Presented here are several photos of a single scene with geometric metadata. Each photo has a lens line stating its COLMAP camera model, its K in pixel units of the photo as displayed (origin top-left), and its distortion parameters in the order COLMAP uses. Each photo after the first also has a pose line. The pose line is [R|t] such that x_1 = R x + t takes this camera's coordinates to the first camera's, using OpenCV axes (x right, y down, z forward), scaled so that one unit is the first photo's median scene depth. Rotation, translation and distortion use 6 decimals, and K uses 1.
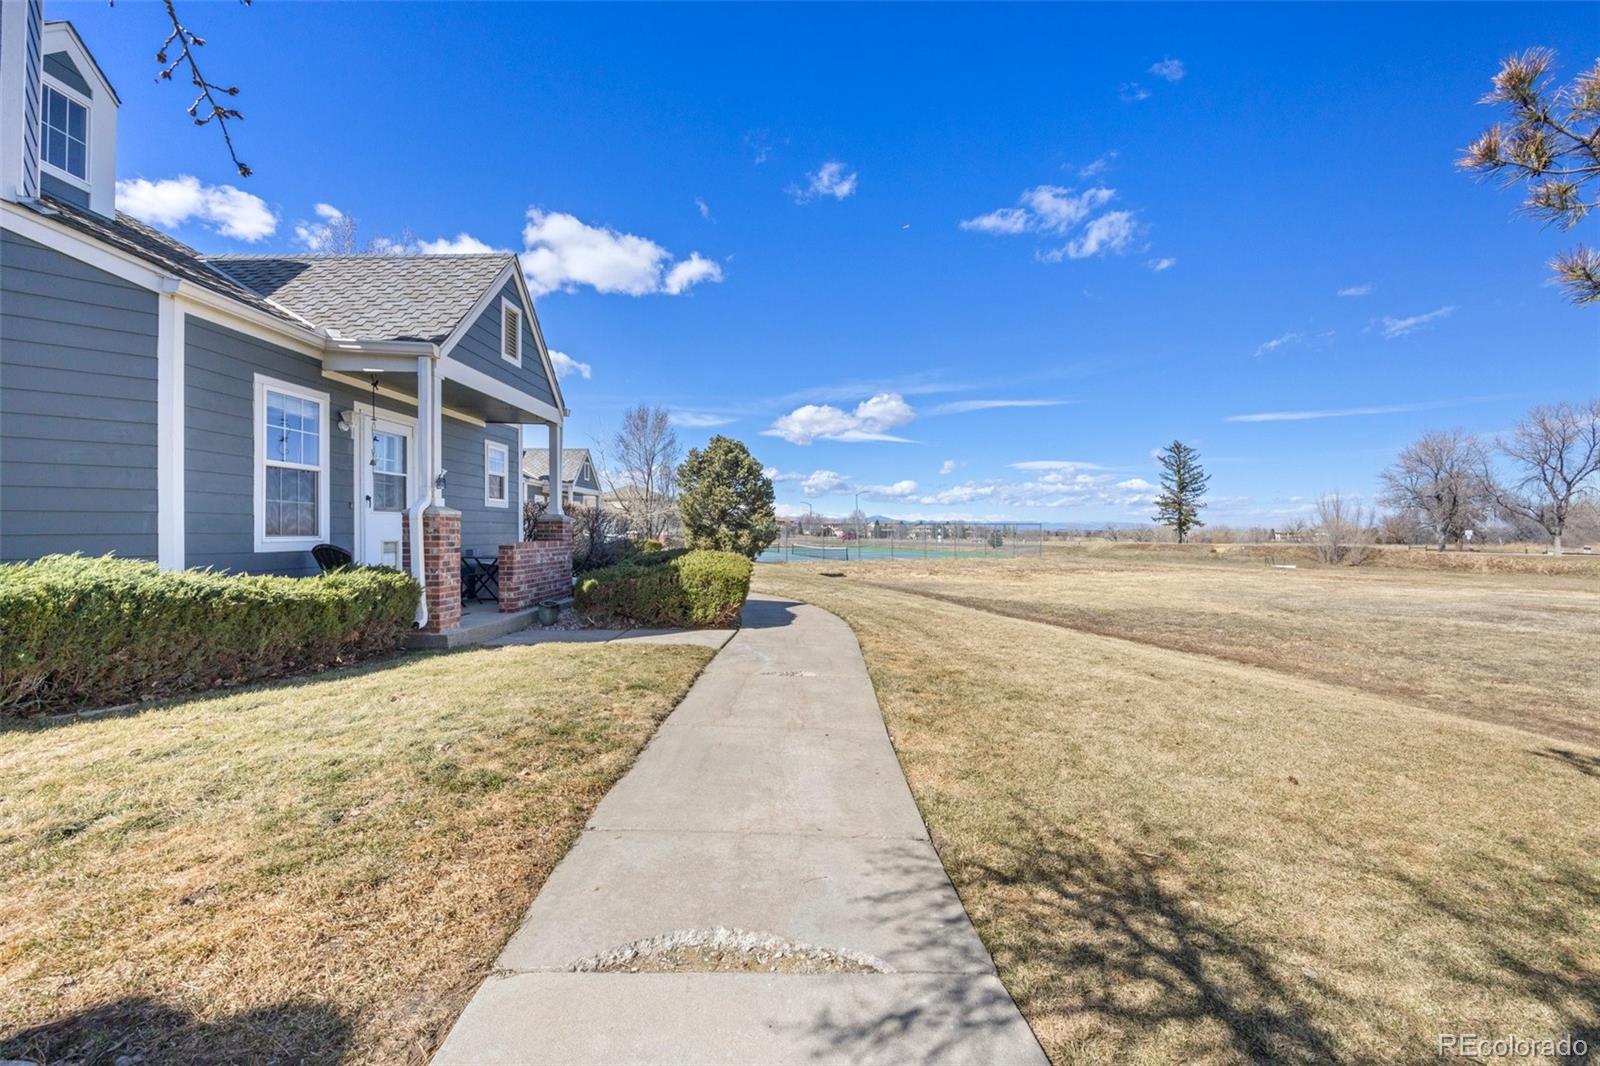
lens RADIAL K [[574.4, 0, 800.0], [0, 574.4, 533.0], [0, 0, 1]] dist [-0.000758, -0.000166]
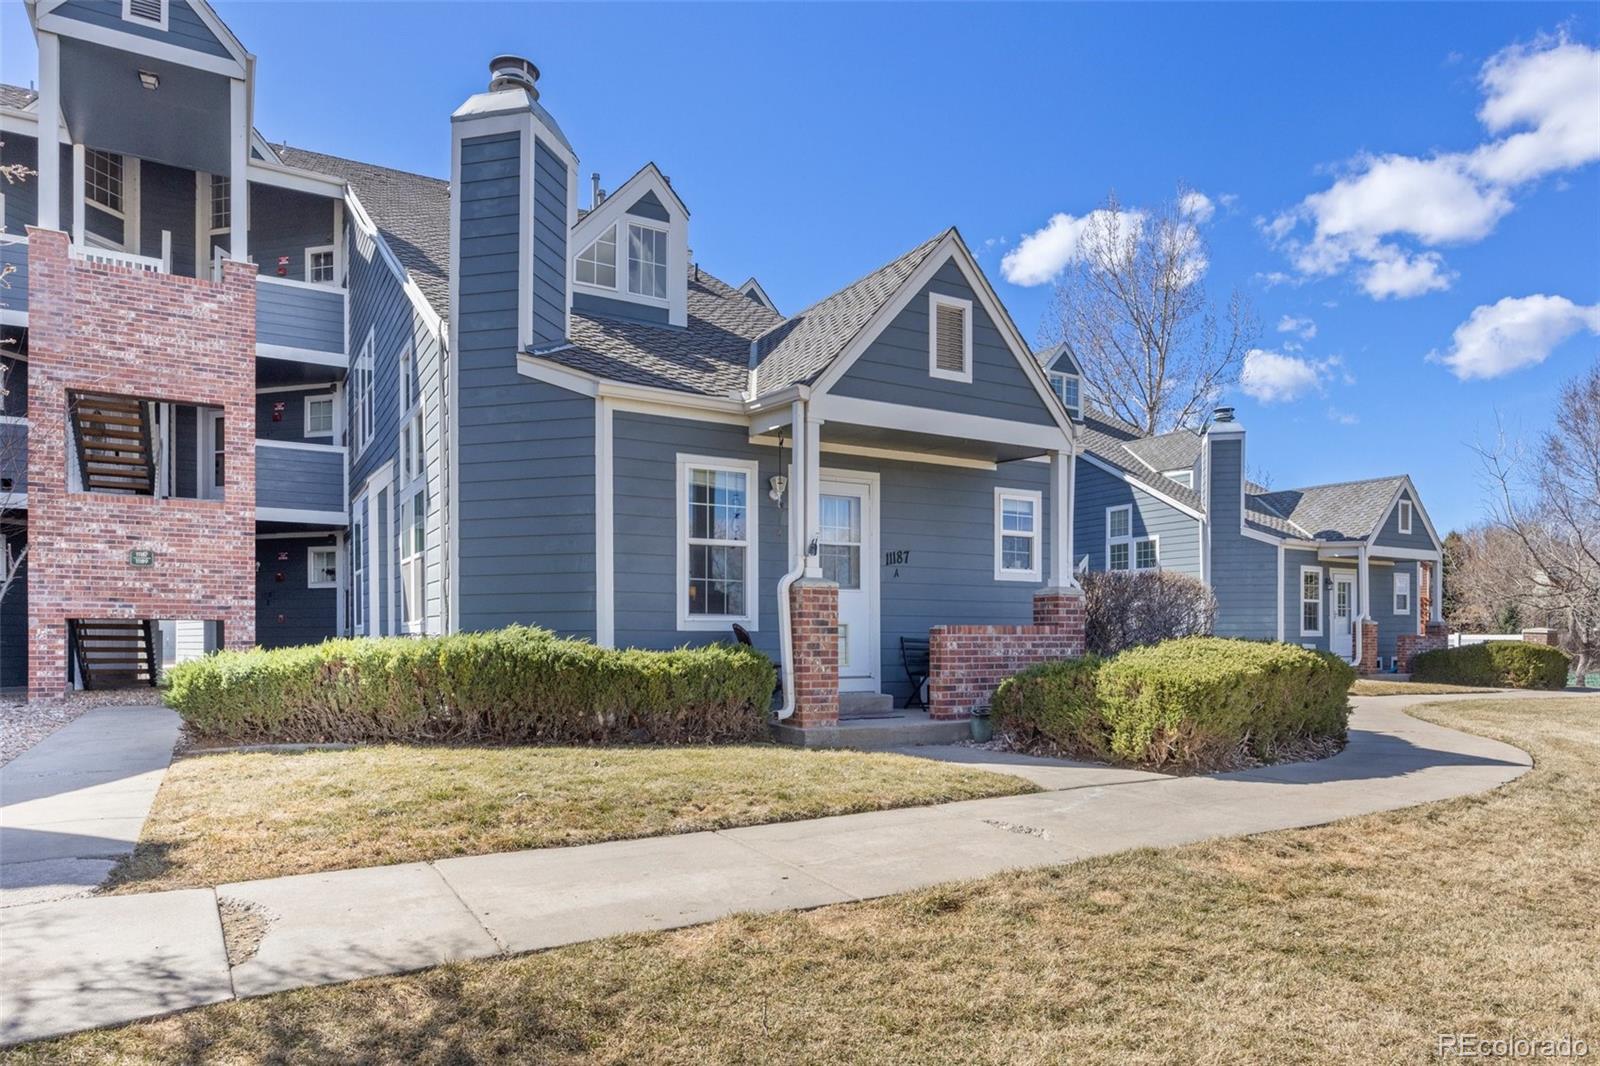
lens RADIAL K [[952.3, 0, 796.7], [0, 952.3, 643.3], [0, 0, 1]] dist [-0.001227, -0.001030]
pose [[0.567422, 0.009753, -0.823369, 0.539163], [-0.000887, 0.999937, 0.011233, 0.036253], [0.823427, -0.005644, 0.567395, 0.212704]]
